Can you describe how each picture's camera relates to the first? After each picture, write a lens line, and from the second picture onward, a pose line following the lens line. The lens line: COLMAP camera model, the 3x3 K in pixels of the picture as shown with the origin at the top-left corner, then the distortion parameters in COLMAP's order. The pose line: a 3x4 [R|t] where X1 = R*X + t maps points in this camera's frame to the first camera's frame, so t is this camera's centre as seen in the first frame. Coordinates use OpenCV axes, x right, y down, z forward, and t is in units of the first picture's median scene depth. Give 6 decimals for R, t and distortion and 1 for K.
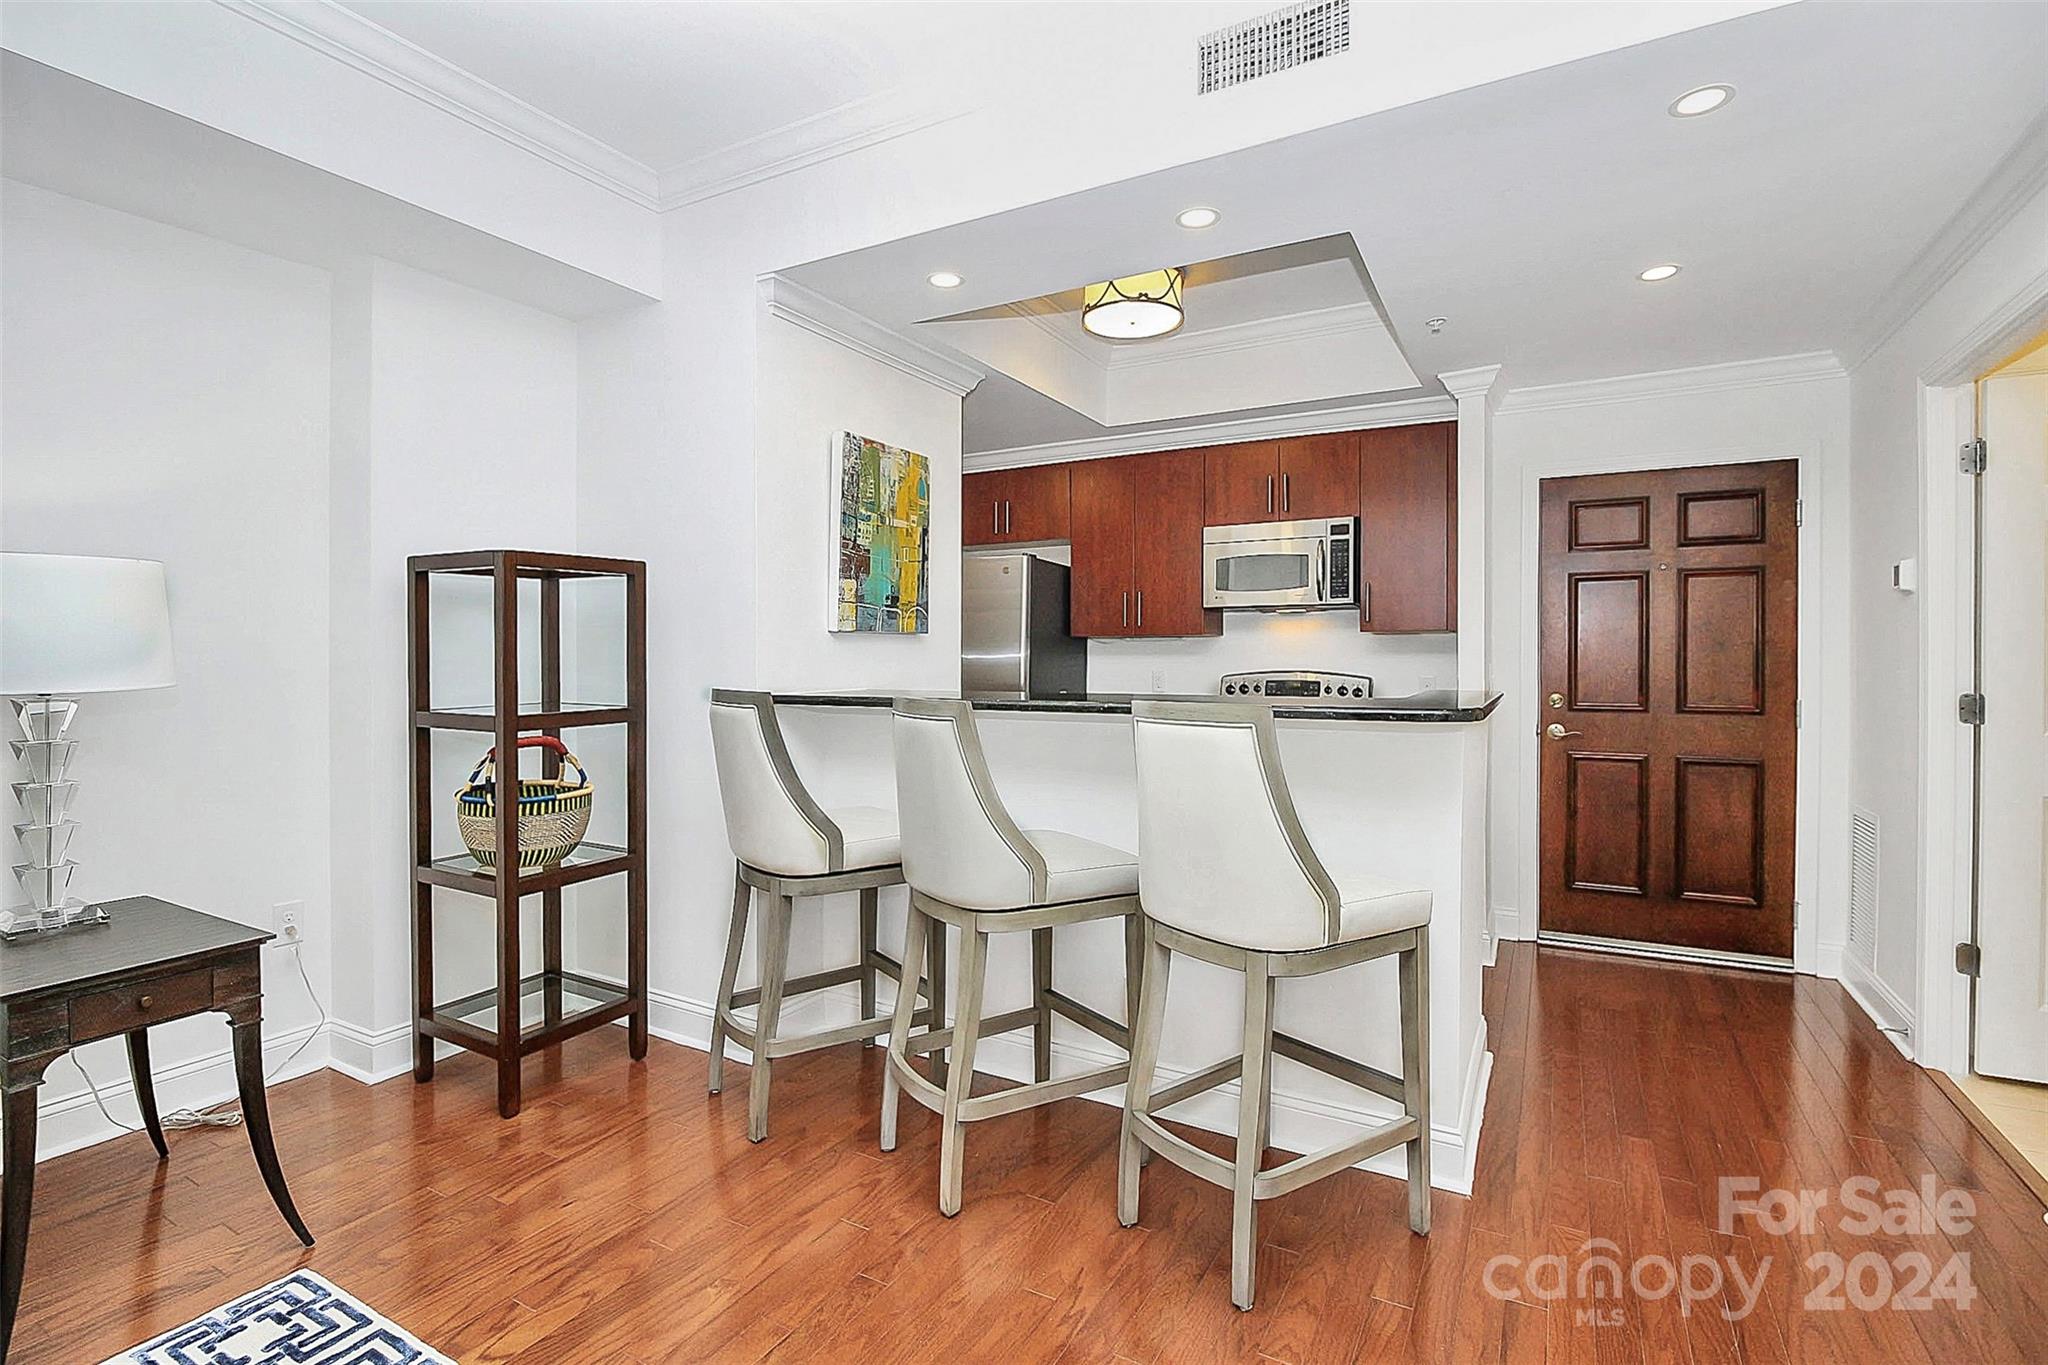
lens RADIAL K [[958.4, 0, 1022.0], [0, 958.4, 643.7], [0, 0, 1]] dist [0.002278, -0.012489]
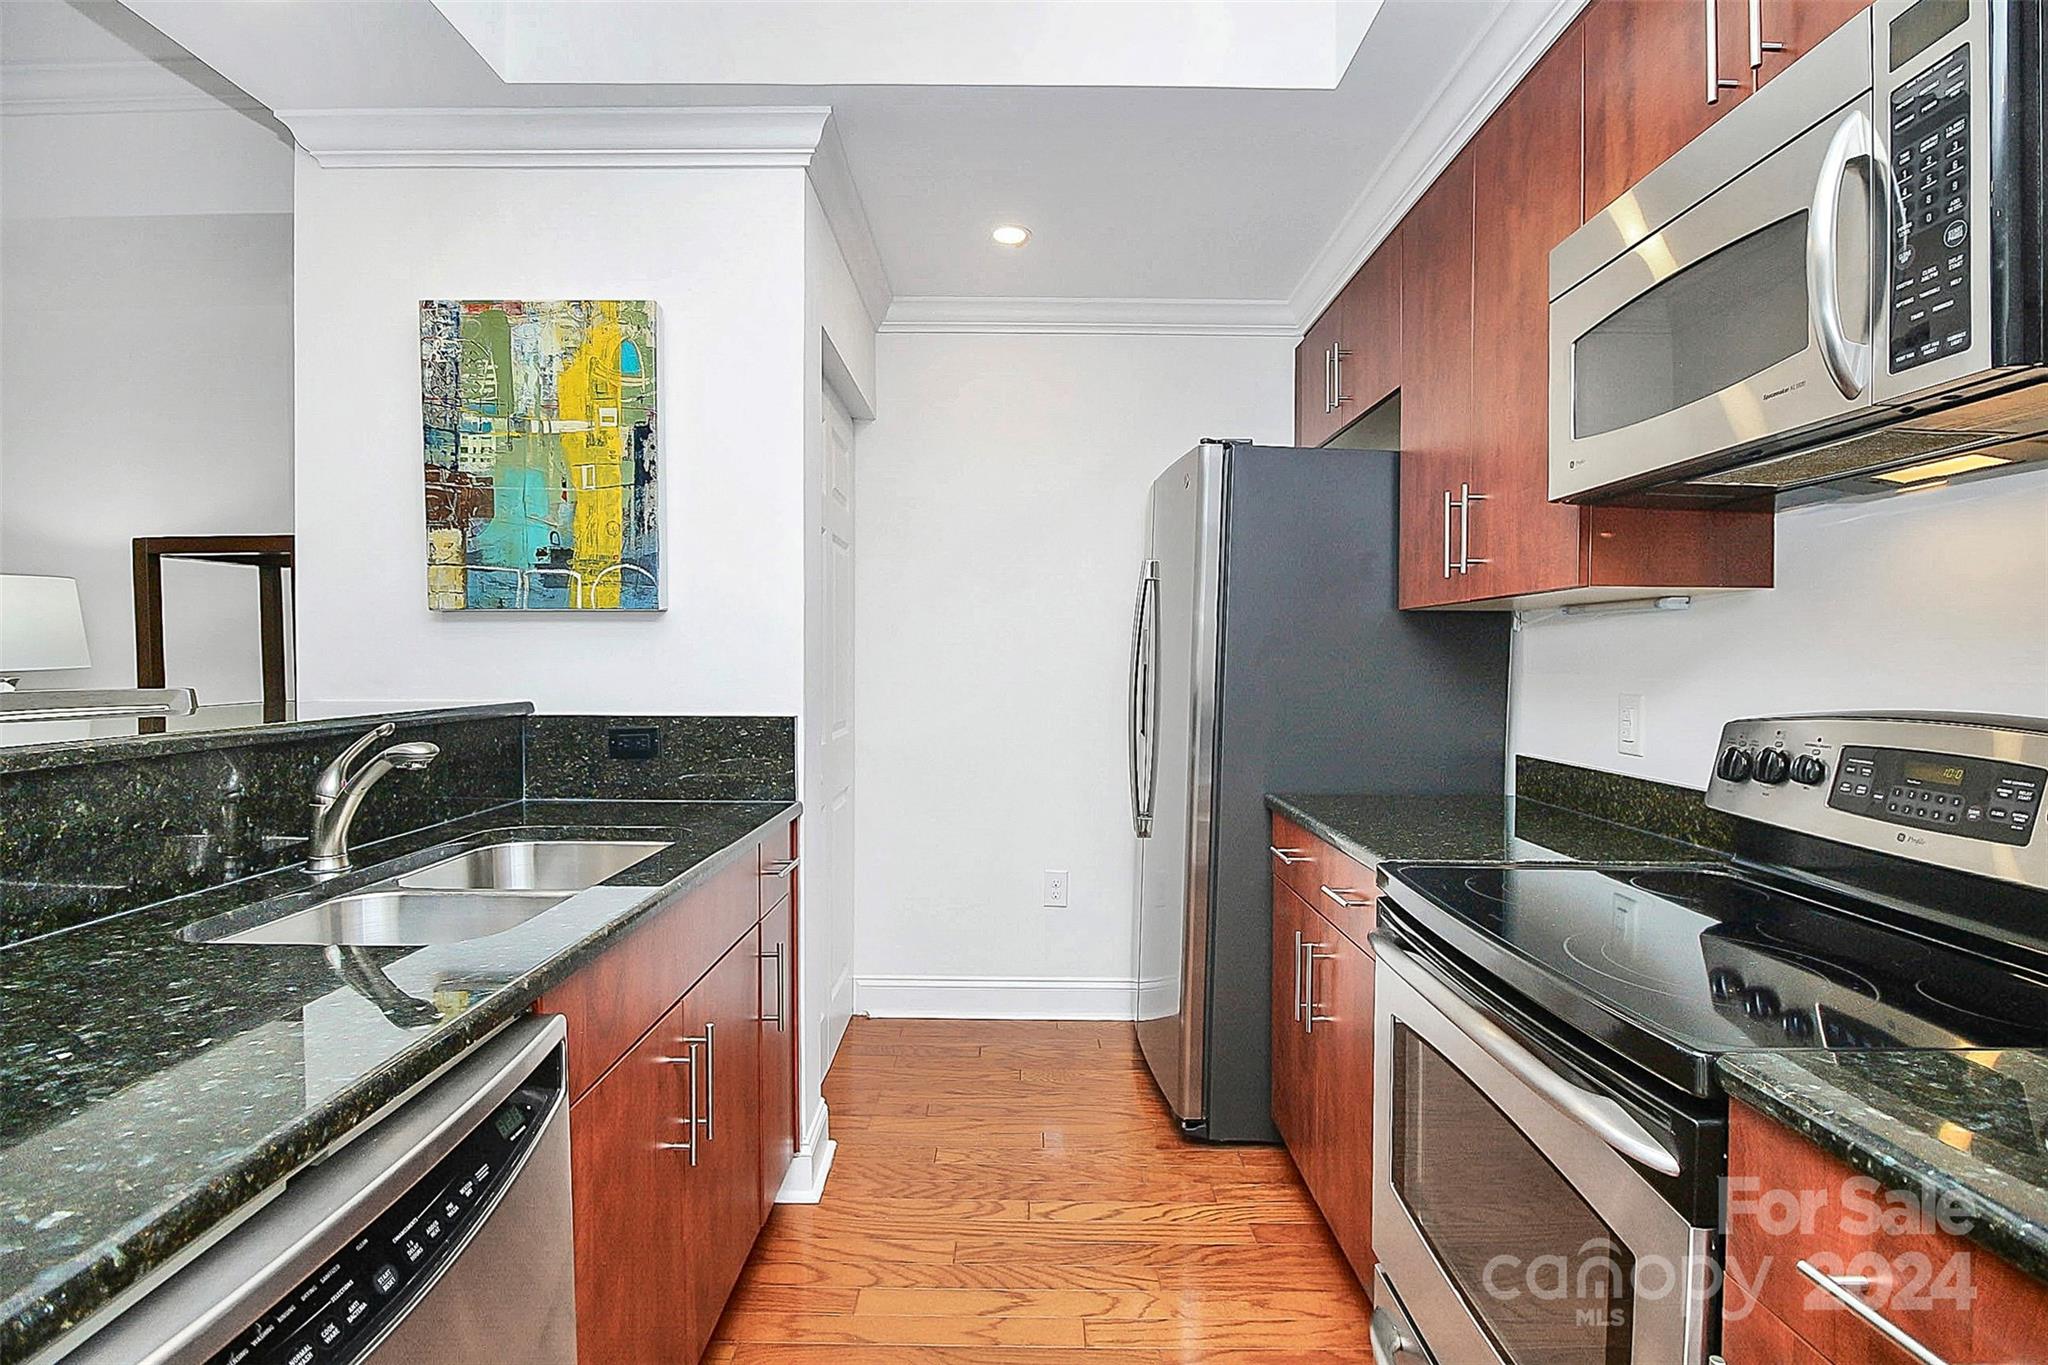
lens RADIAL K [[971.8, 0, 1007.2], [0, 971.8, 708.2], [0, 0, 1]] dist [0.000346, -0.013030]
pose [[0.475026, 0.048764, -0.878620, 0.545353], [0.003038, 0.998367, 0.057052, 0.016695], [0.879967, -0.029770, 0.474102, 0.948428]]
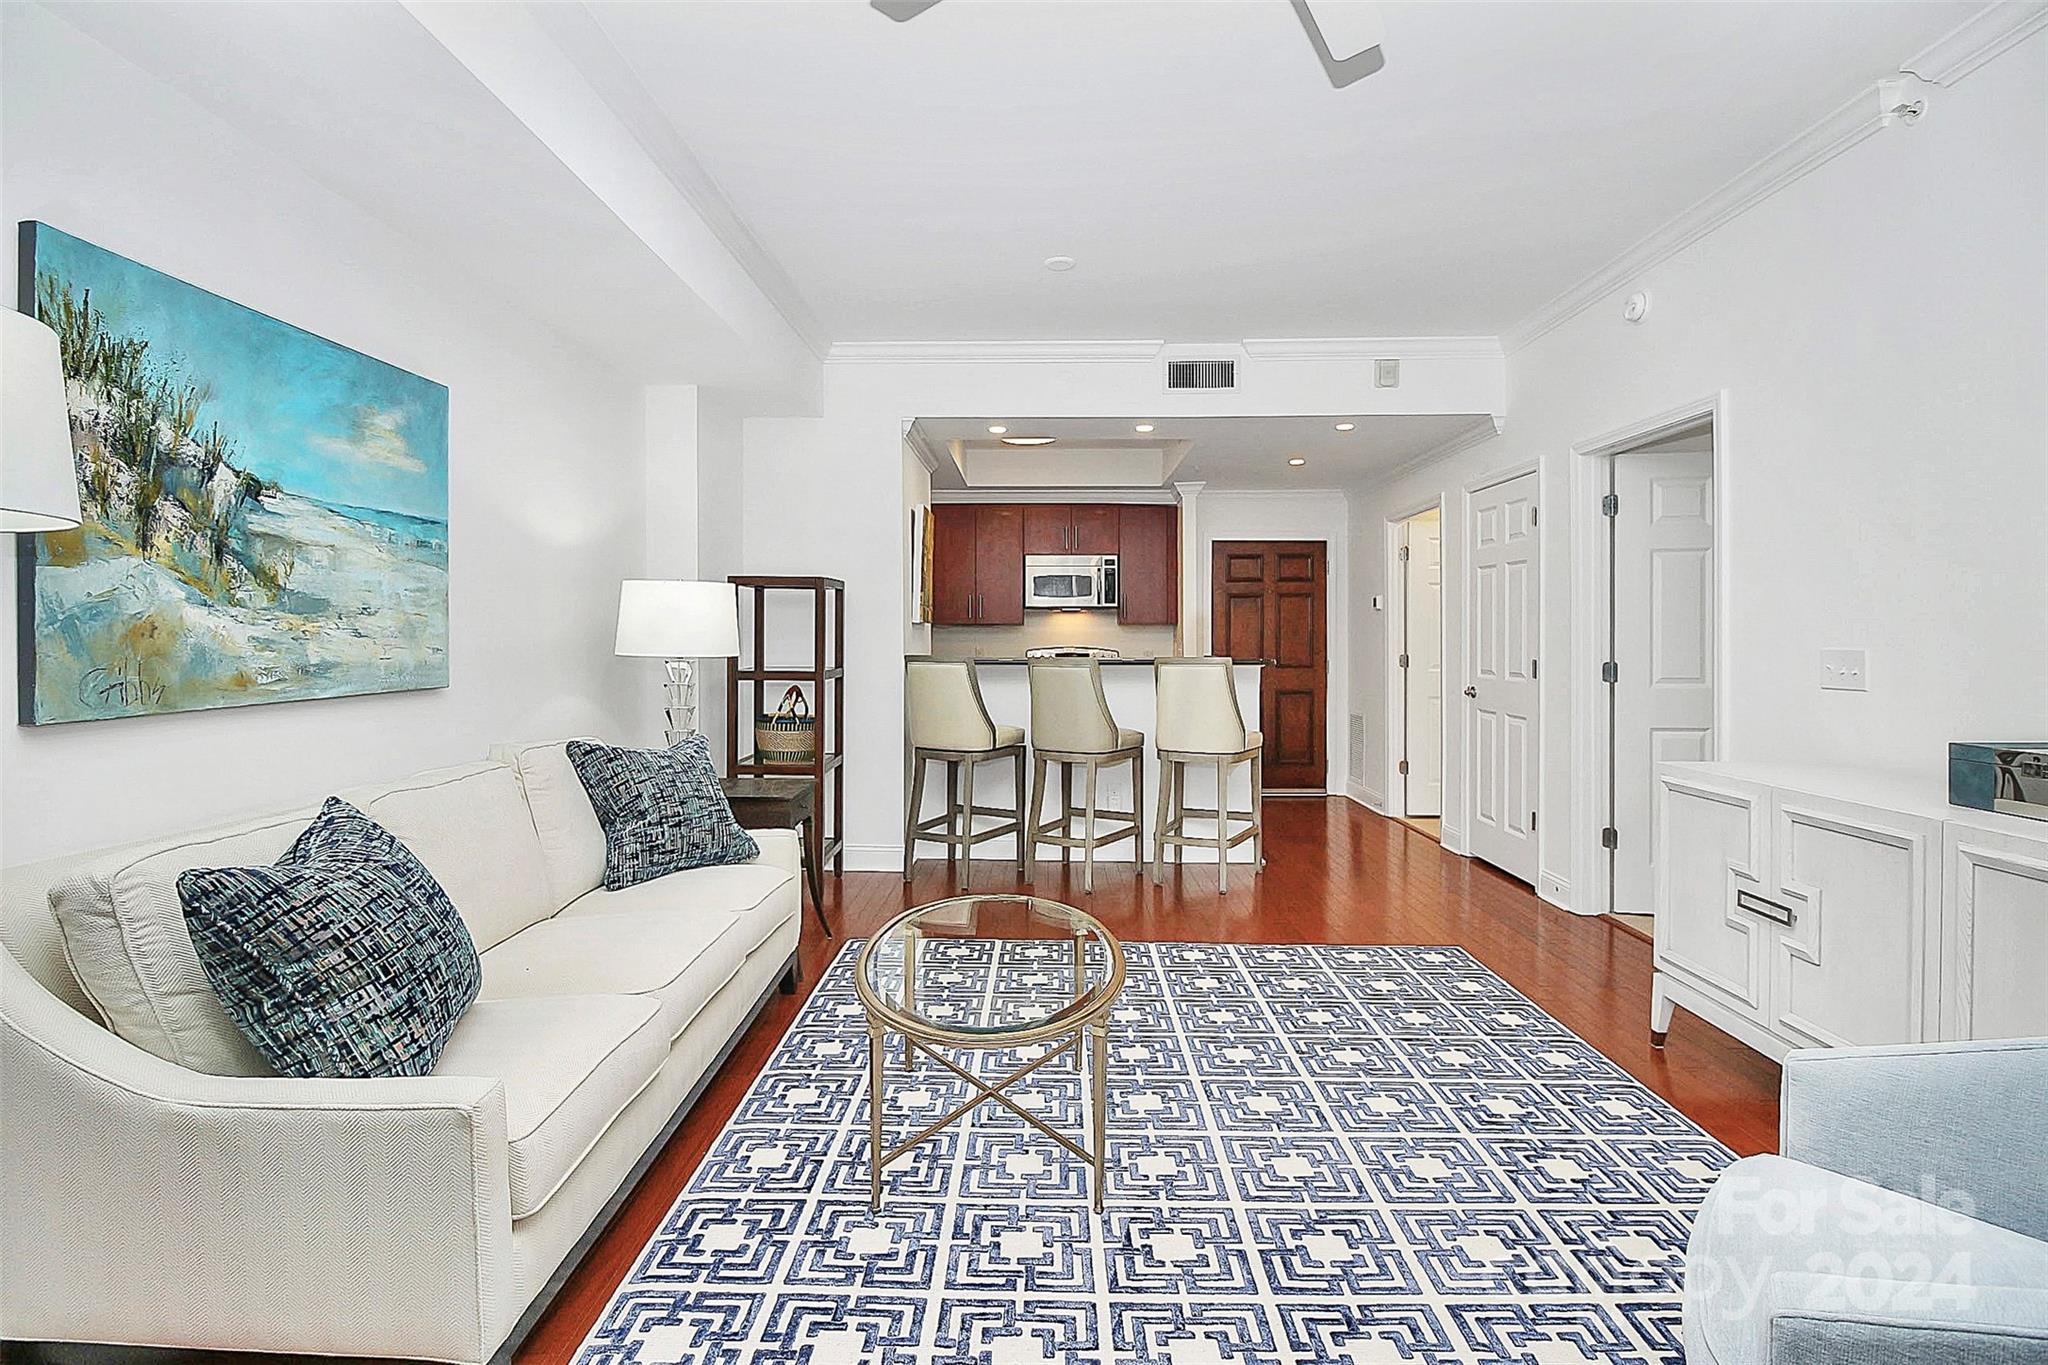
lens RADIAL K [[958.4, 0, 1022.0], [0, 958.4, 643.7], [0, 0, 1]] dist [0.002278, -0.012489]
pose [[0.889153, 0.001256, 0.457609, -0.745361], [-0.010943, 0.999769, 0.018518, -0.008277], [-0.457479, -0.021472, 0.888961, -0.553520]]
